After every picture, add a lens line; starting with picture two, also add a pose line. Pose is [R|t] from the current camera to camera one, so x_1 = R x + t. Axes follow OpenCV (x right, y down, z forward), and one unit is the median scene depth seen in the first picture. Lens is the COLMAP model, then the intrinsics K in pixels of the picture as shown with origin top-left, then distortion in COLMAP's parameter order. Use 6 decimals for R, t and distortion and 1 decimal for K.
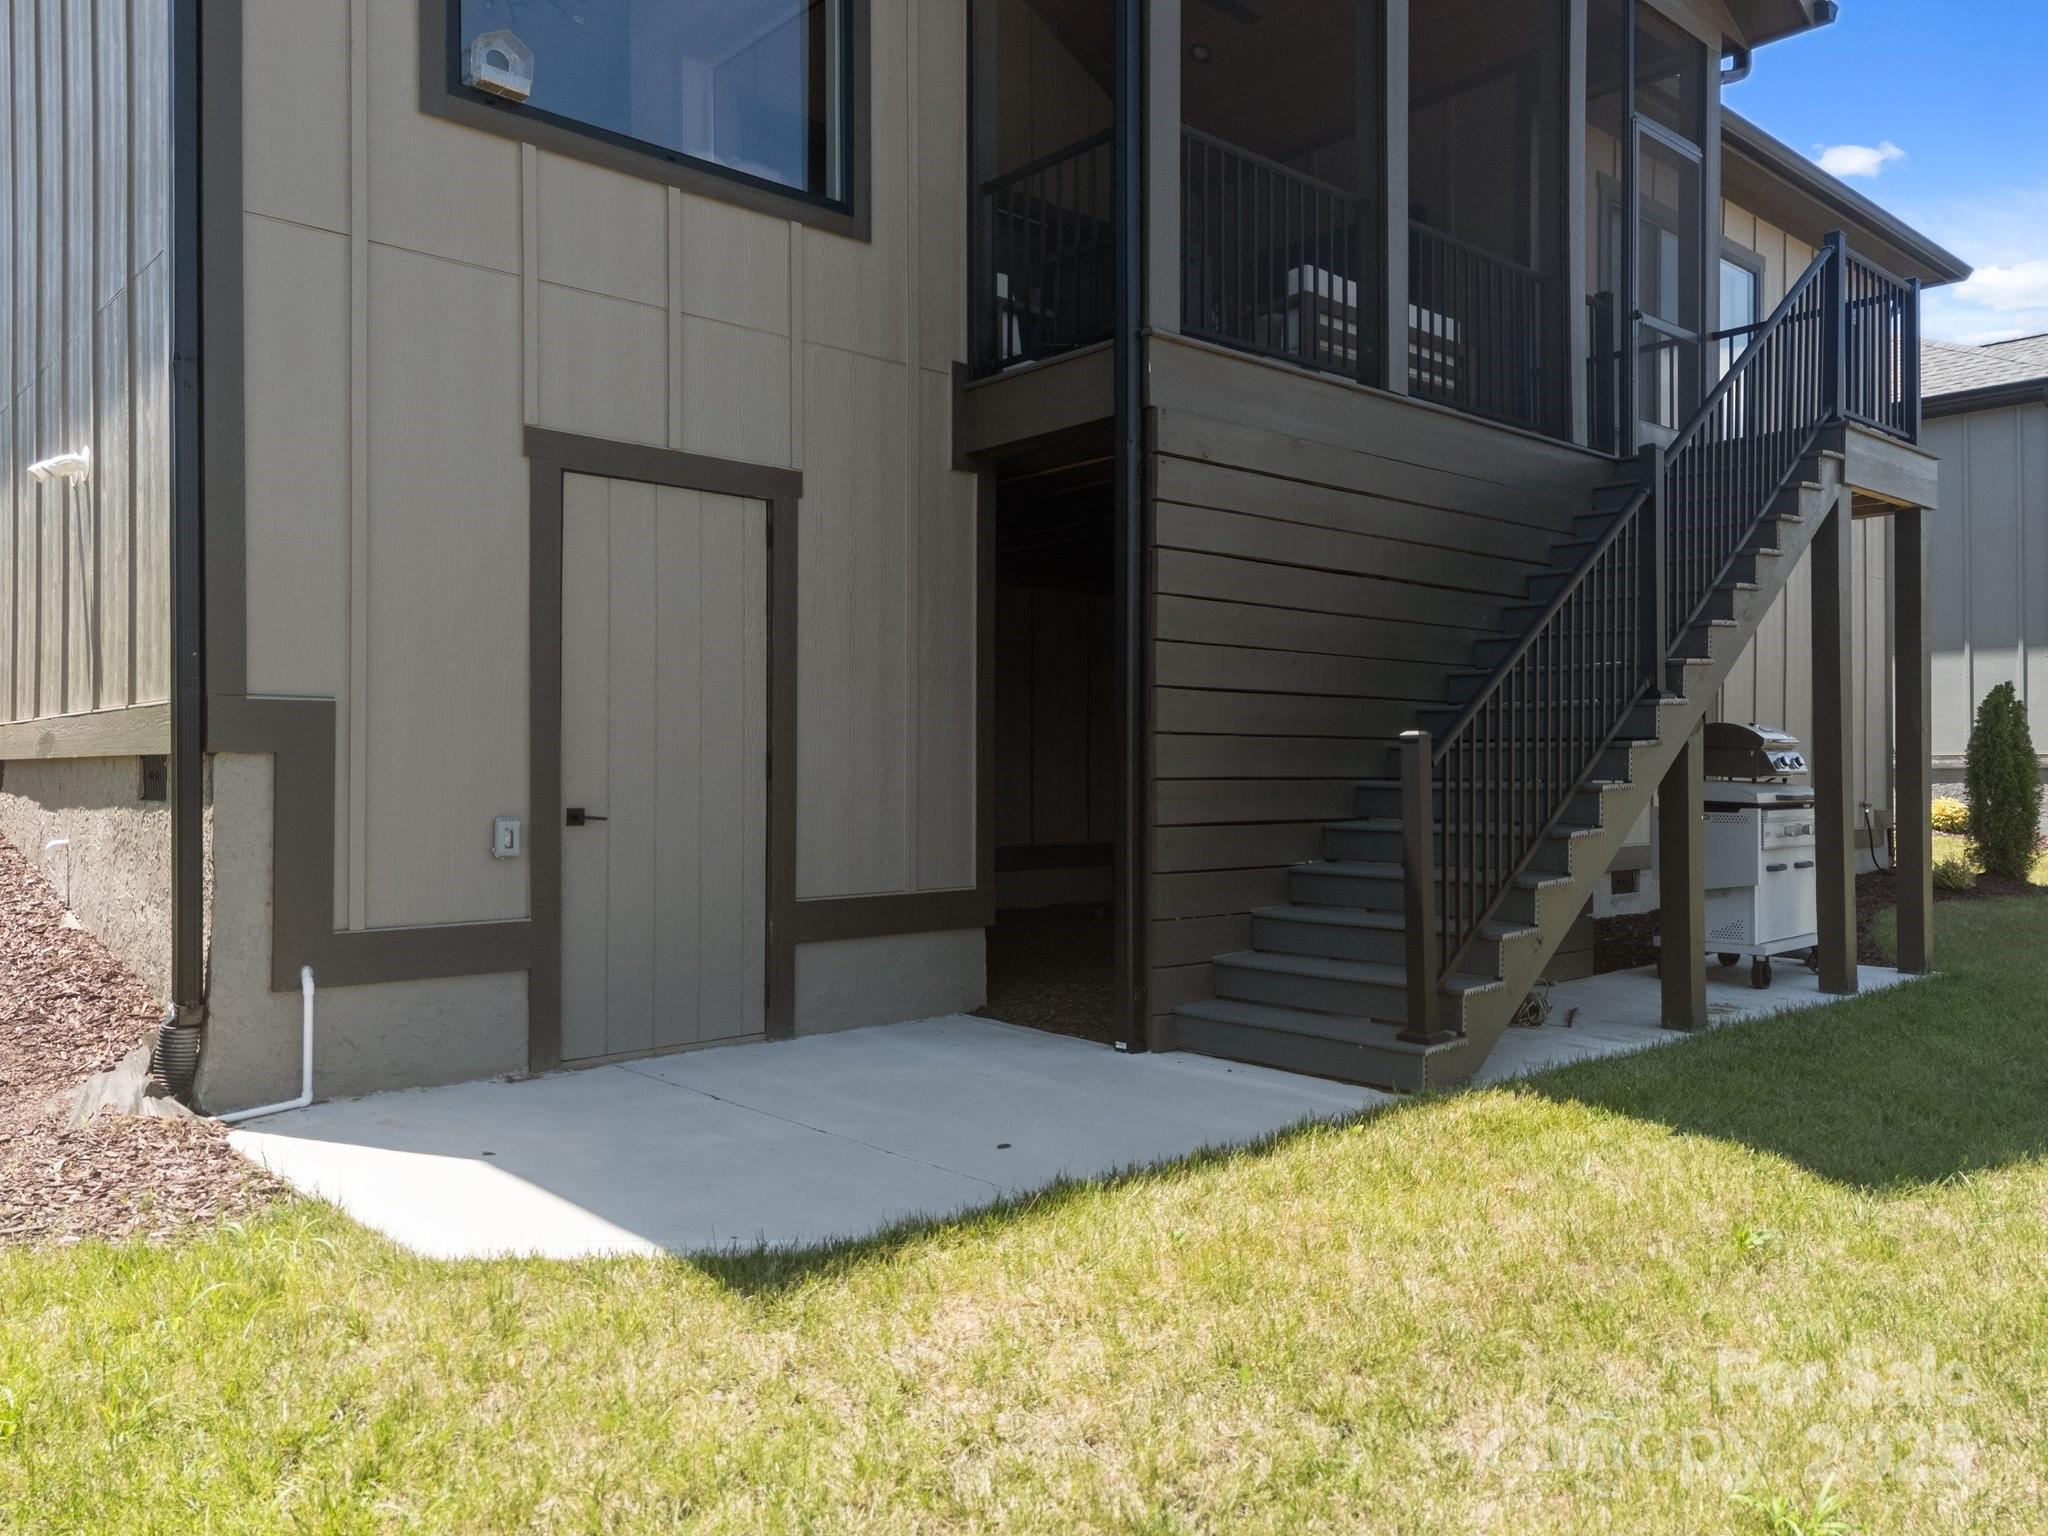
lens RADIAL K [[1510.2, 0, 1011.3], [0, 1510.2, 735.9], [0, 0, 1]] dist [0.078411, -0.076075]
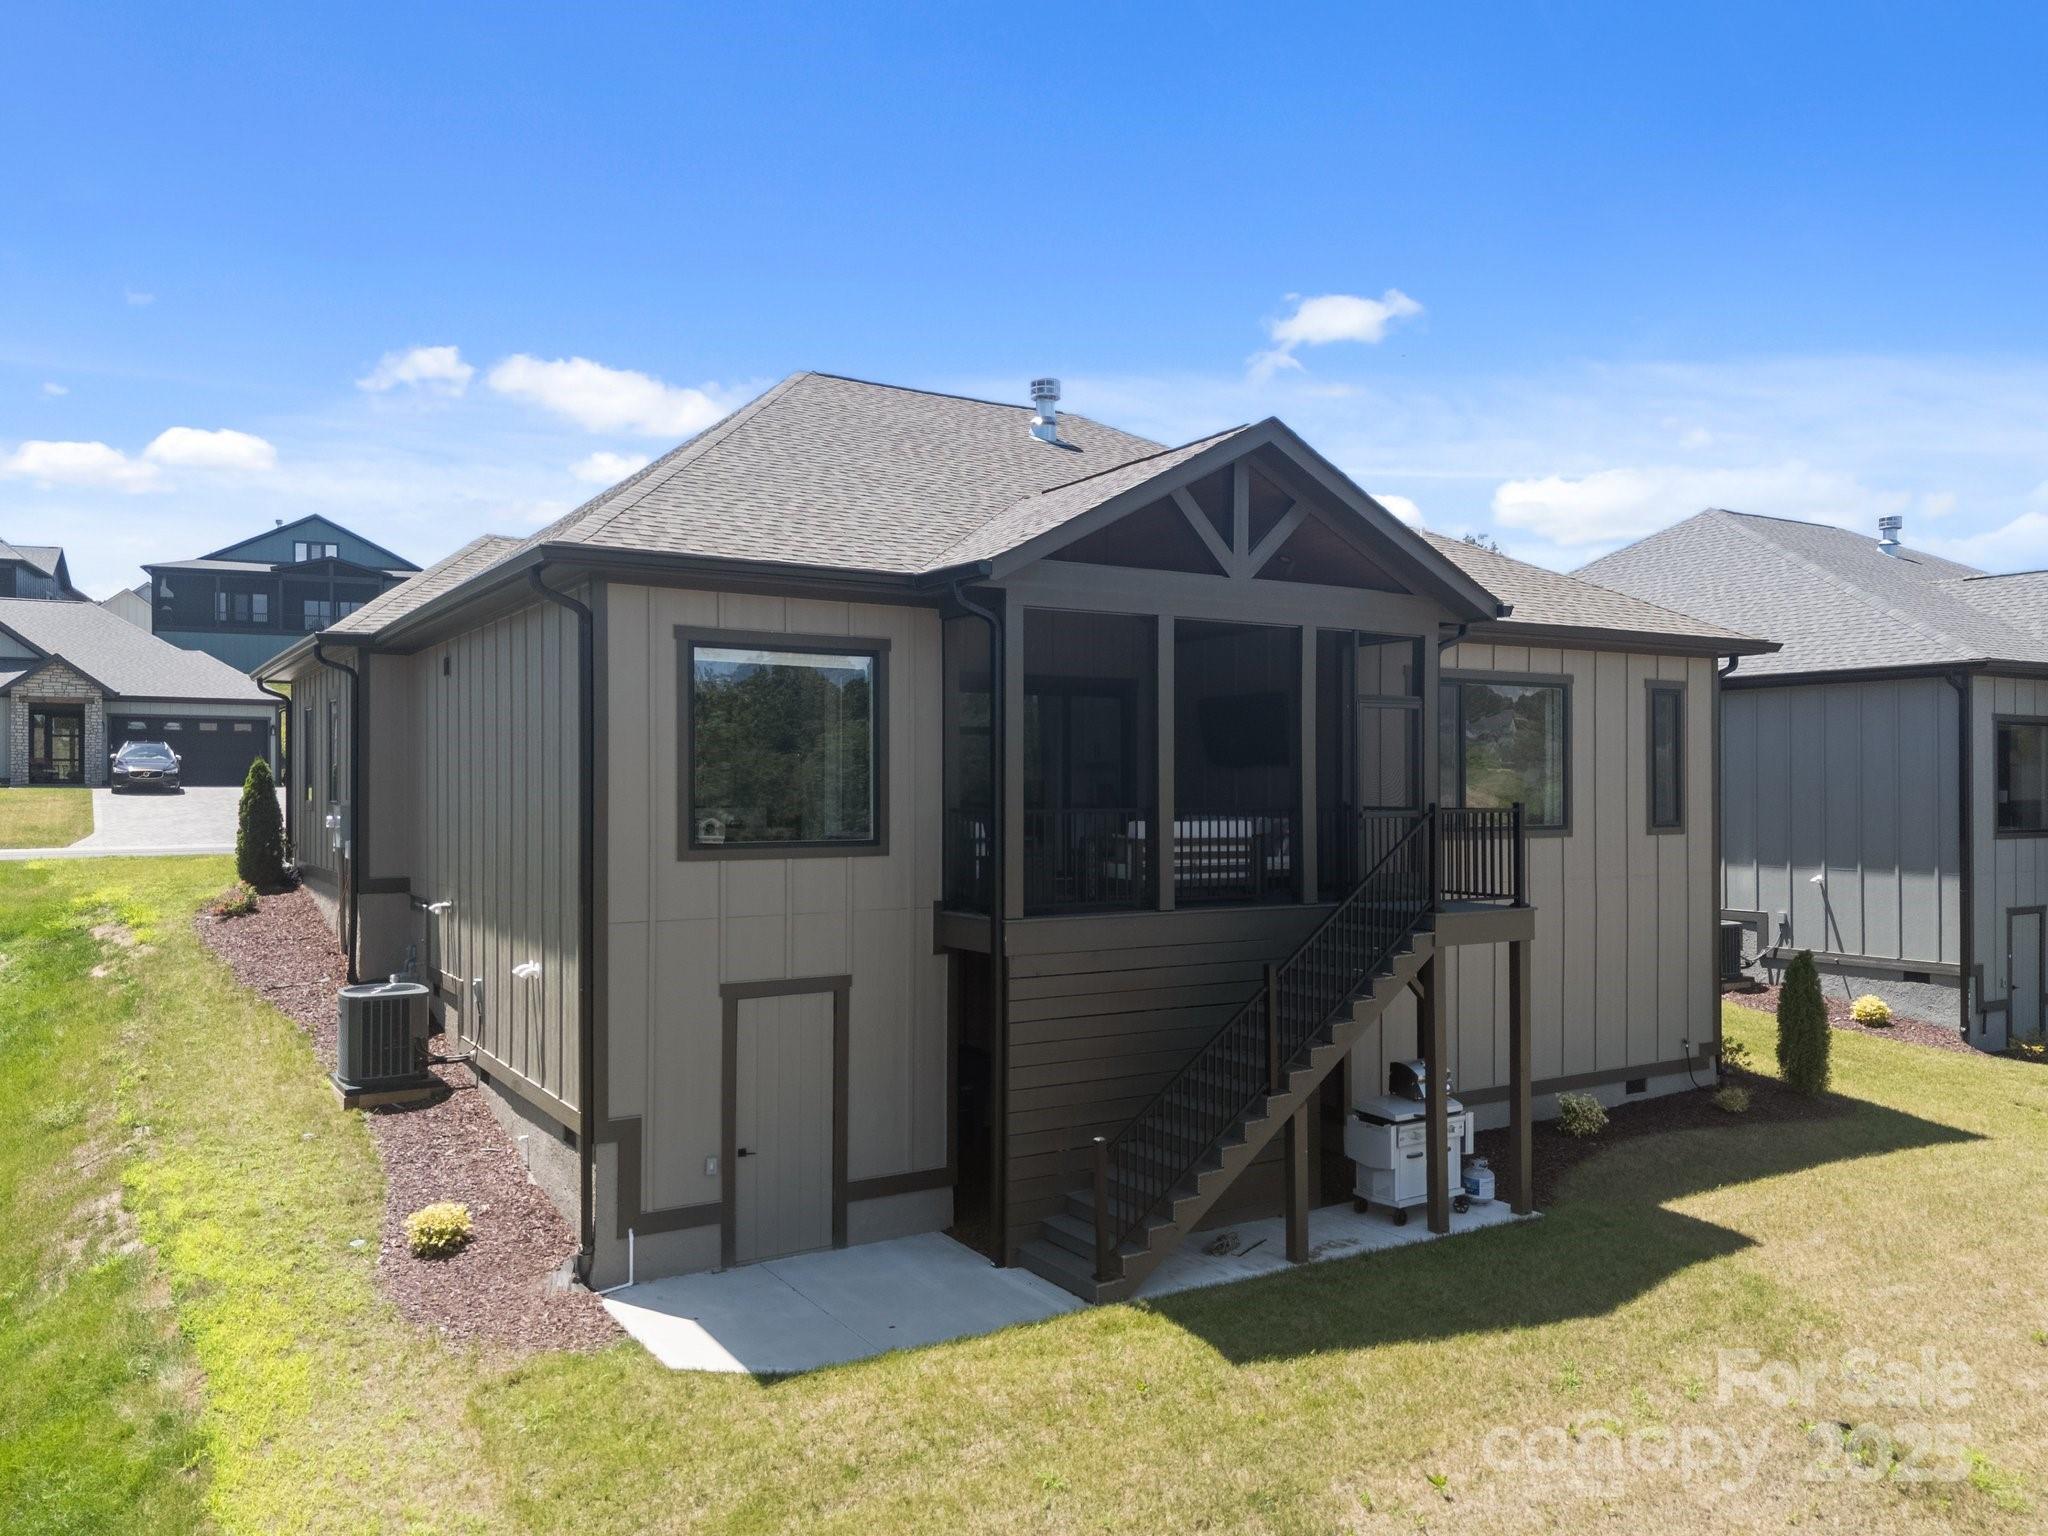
lens RADIAL K [[1514.0, 0, 1024.0], [0, 1514.0, 768.0], [0, 0, 1]] dist [0.089502, -0.109120]
pose [[0.984660, -0.000644, -0.174485, 0.538502], [0.002818, 0.999921, 0.012210, -0.563668], [0.174464, -0.012515, 0.984584, -1.186071]]
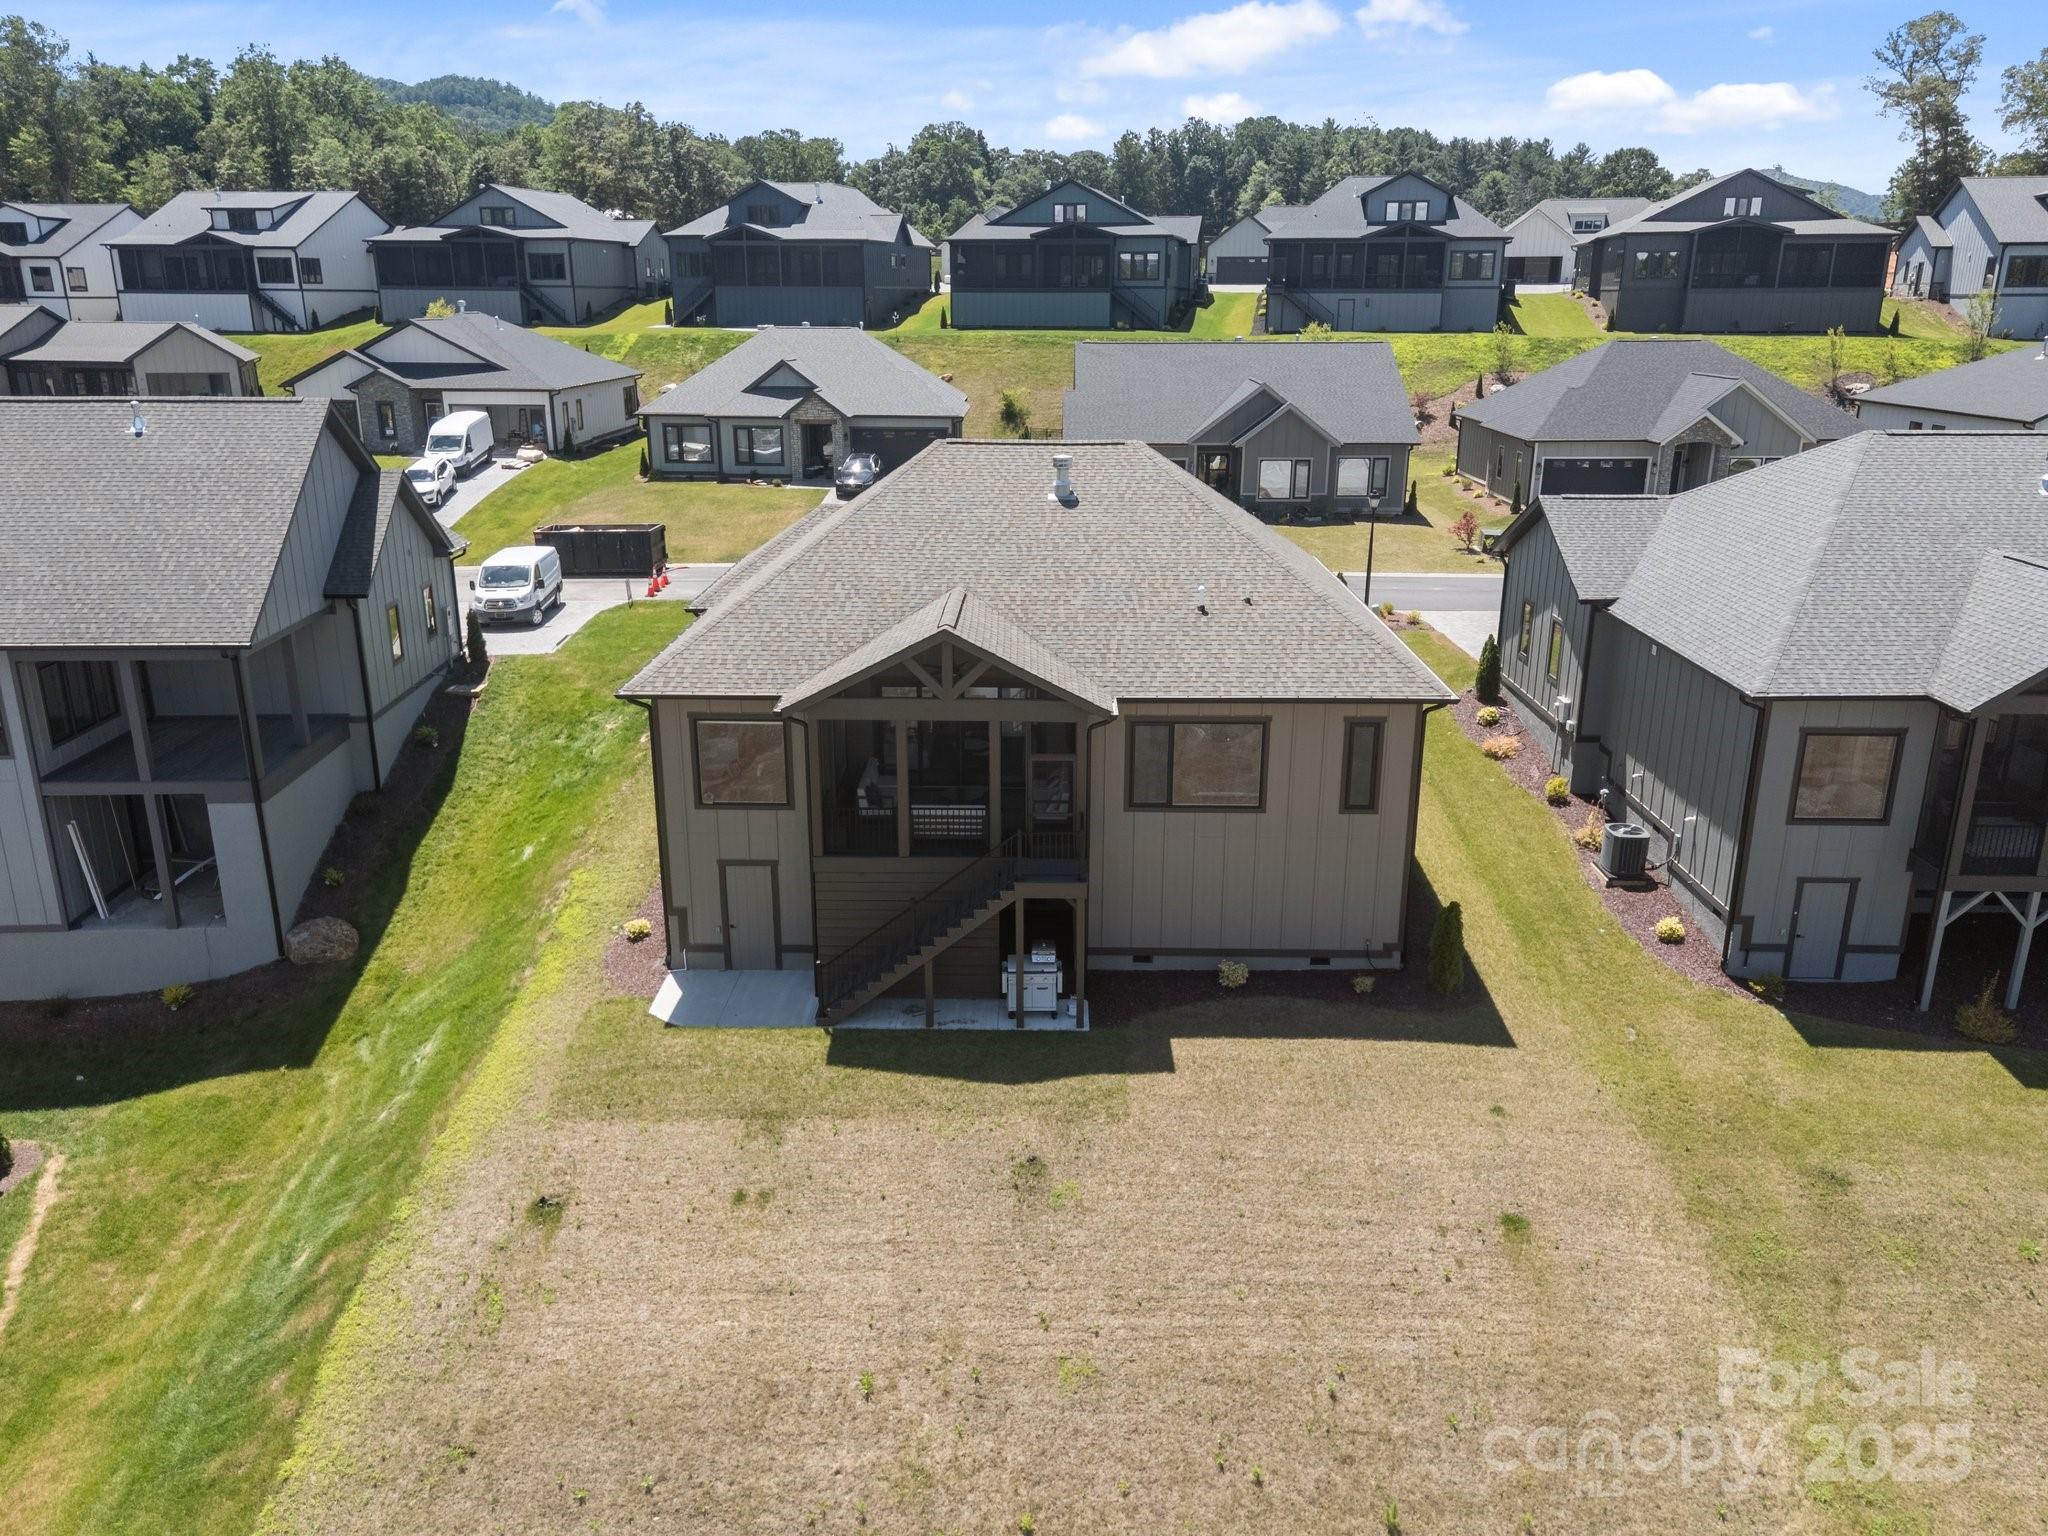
lens RADIAL K [[1510.2, 0, 1011.3], [0, 1510.2, 735.9], [0, 0, 1]] dist [0.078411, -0.076075]
pose [[0.730036, 0.193525, -0.655436, 3.923010], [0.016074, 0.953940, 0.299565, -2.240974], [0.683220, -0.229229, 0.693300, -1.927602]]
